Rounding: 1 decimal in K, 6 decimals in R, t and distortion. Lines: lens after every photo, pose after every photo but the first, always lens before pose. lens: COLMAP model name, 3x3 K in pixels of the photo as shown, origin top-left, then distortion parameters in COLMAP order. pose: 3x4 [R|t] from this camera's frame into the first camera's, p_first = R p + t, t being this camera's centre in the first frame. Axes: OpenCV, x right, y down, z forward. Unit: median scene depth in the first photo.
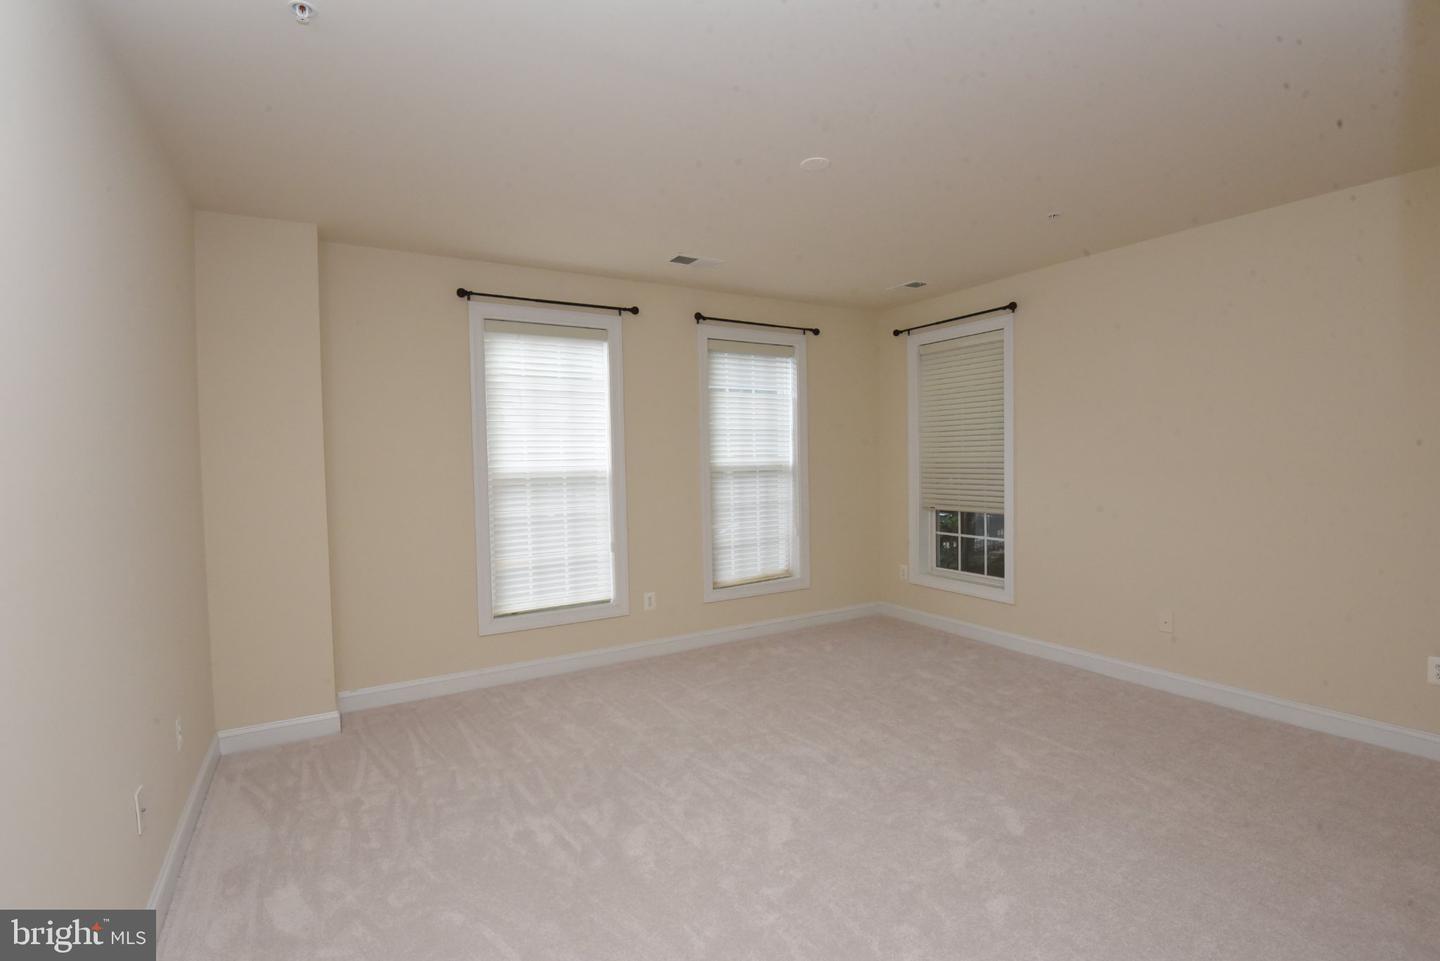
lens RADIAL K [[665.5, 0, 720.0], [0, 665.5, 480.5], [0, 0, 1]] dist [-0.016753, -0.018060]
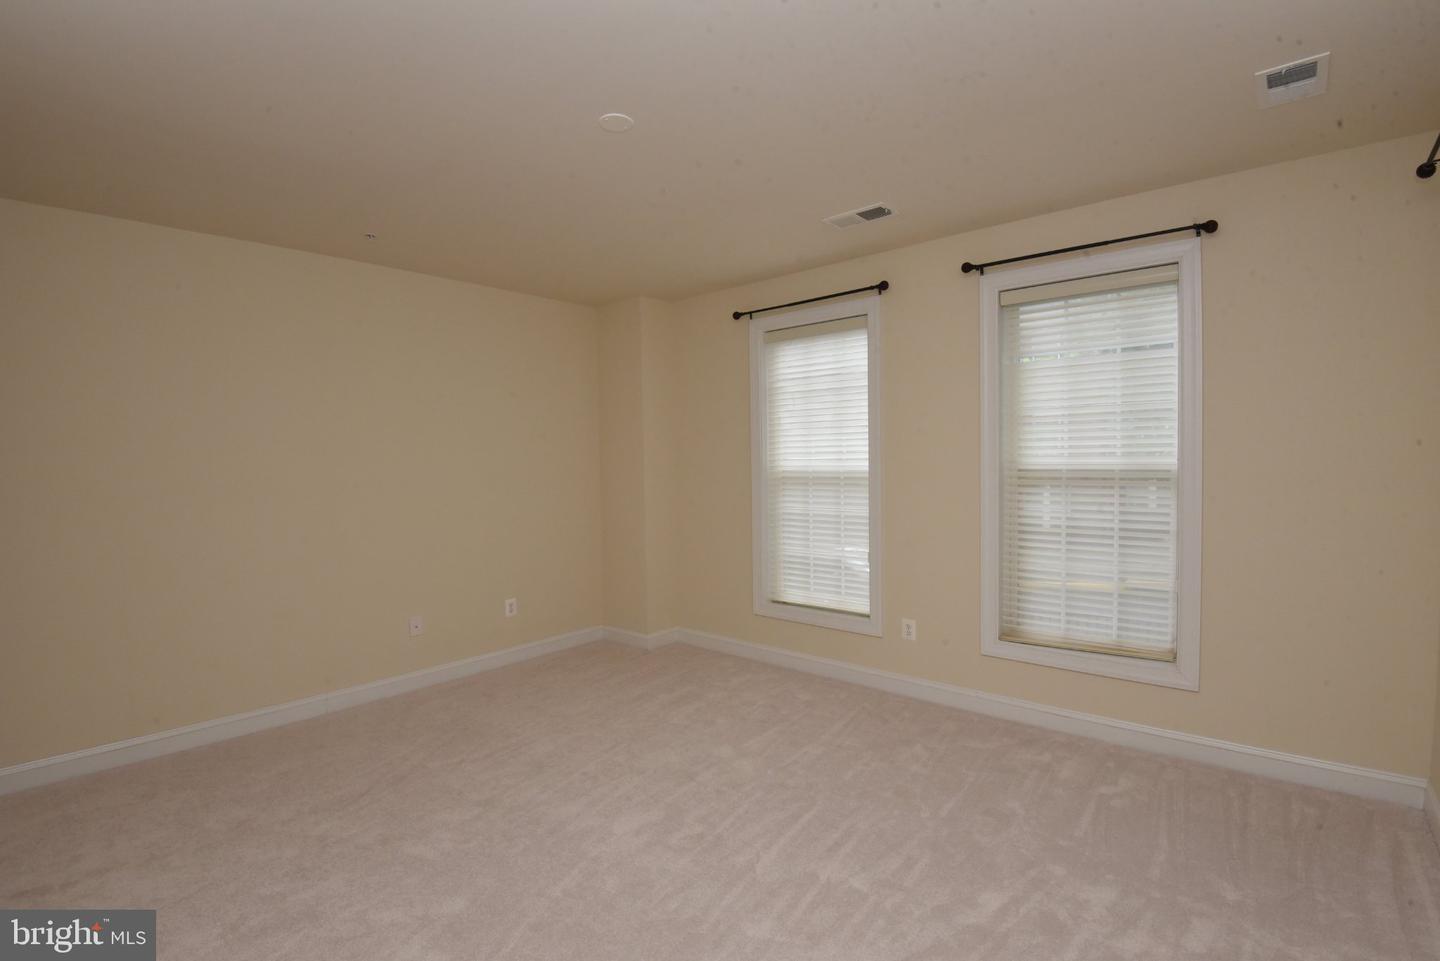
lens RADIAL K [[665.5, 0, 720.0], [0, 665.5, 480.5], [0, 0, 1]] dist [-0.016753, -0.018060]
pose [[0.296775, 0.039157, -0.954144, 0.580736], [-0.023180, 0.999160, 0.033795, -0.025922], [0.954666, 0.012087, 0.297433, 0.498781]]
